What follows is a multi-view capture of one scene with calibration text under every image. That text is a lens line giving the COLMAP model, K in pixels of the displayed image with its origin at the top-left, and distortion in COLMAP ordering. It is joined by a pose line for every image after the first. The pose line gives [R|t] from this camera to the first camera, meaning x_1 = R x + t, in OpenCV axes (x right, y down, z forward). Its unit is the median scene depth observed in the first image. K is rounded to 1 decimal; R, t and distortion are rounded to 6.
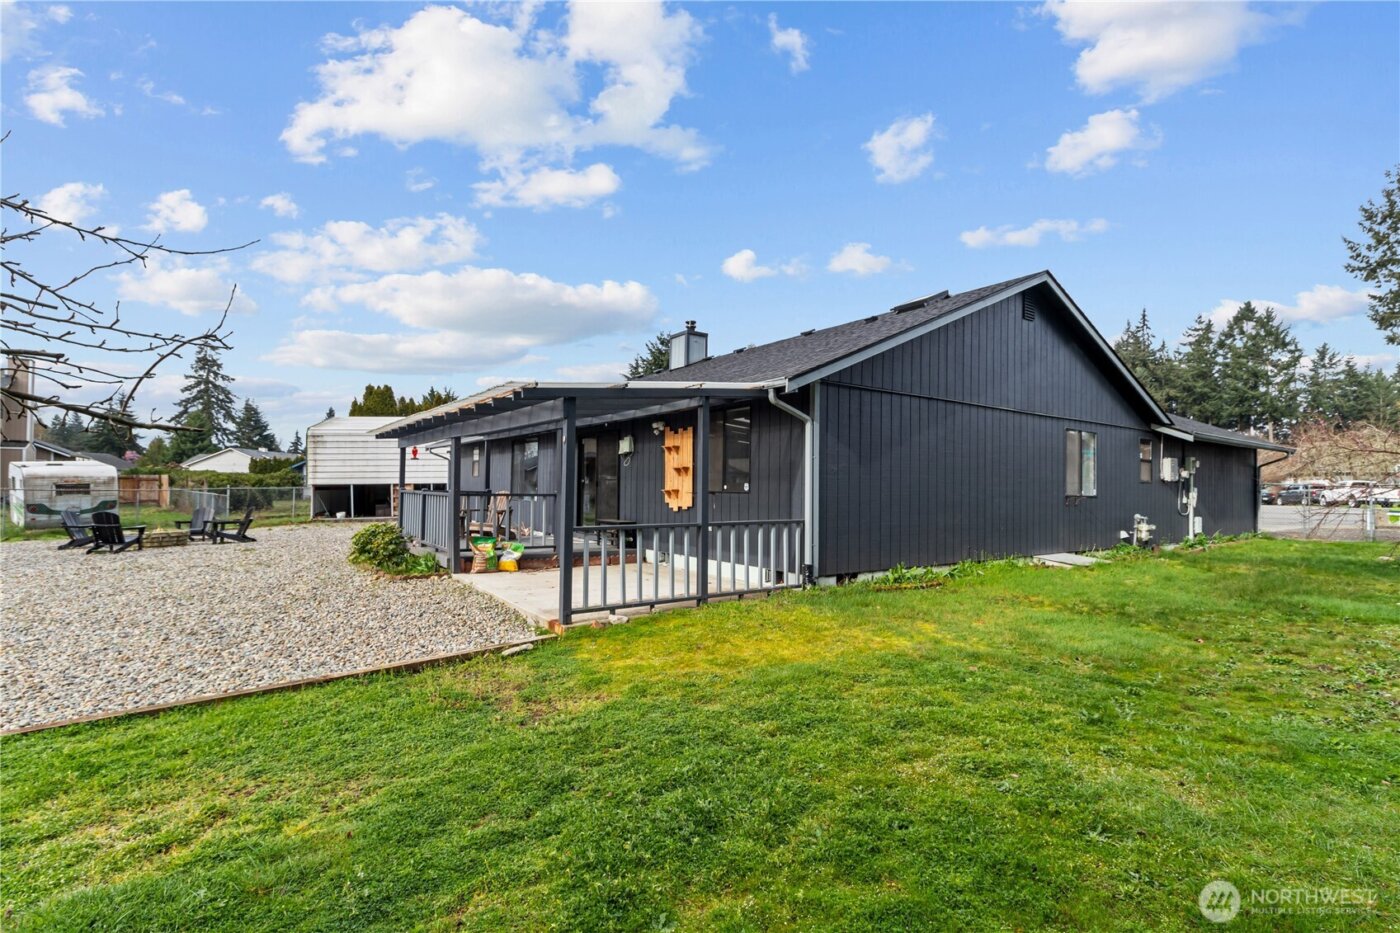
lens RADIAL K [[652.9, 0, 690.8], [0, 652.9, 452.5], [0, 0, 1]] dist [0.001307, 0.000860]
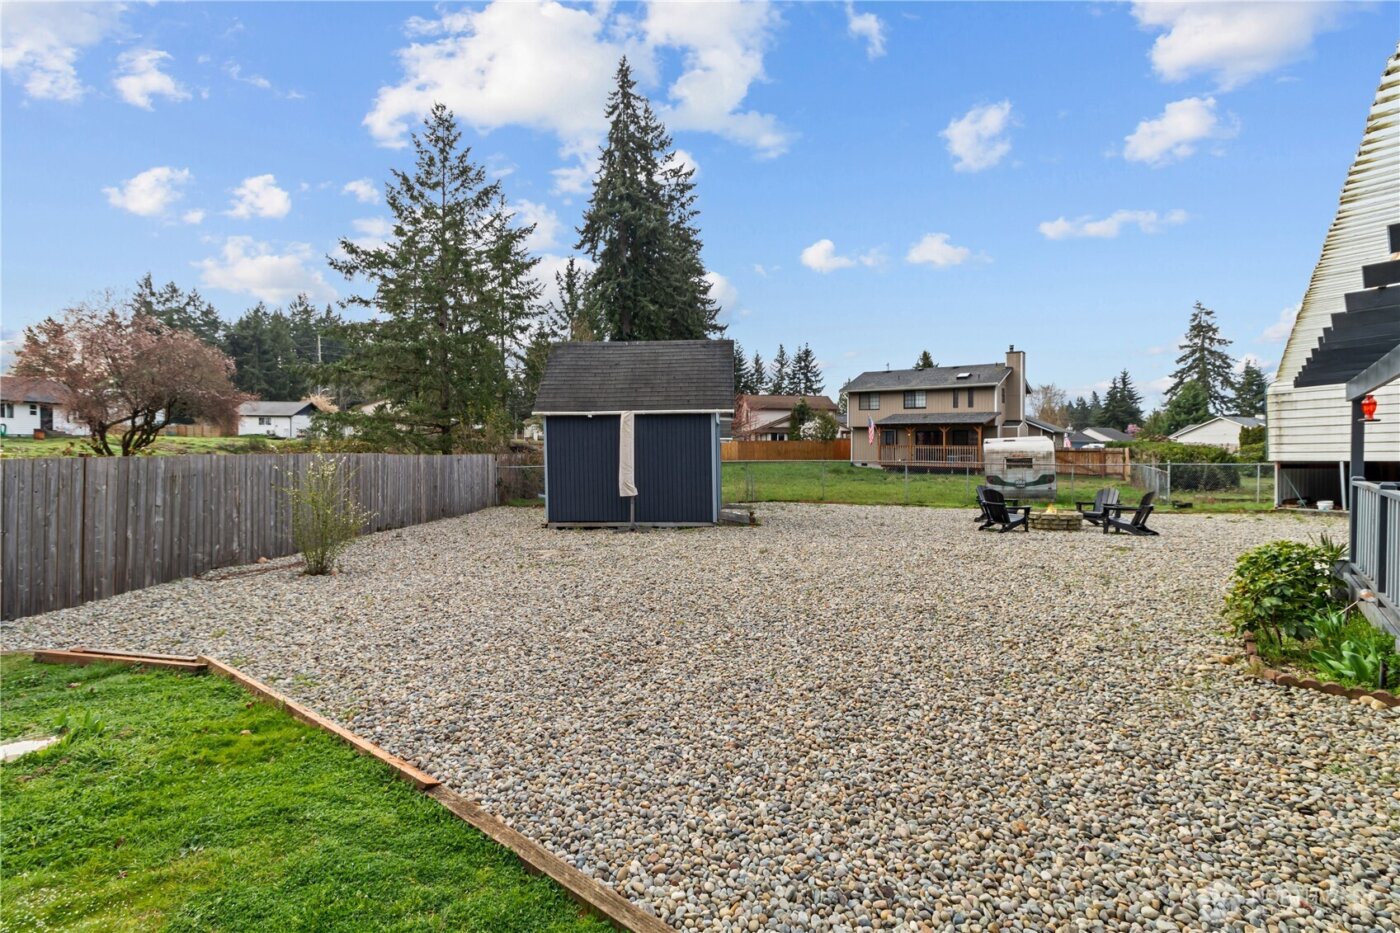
lens RADIAL K [[652.9, 0, 690.8], [0, 652.9, 452.5], [0, 0, 1]] dist [0.001307, 0.000860]
pose [[0.255724, -0.001343, -0.966749, -0.035942], [0.044132, 0.998973, 0.010286, 0.003130], [0.965742, -0.045295, 0.255521, 0.175135]]
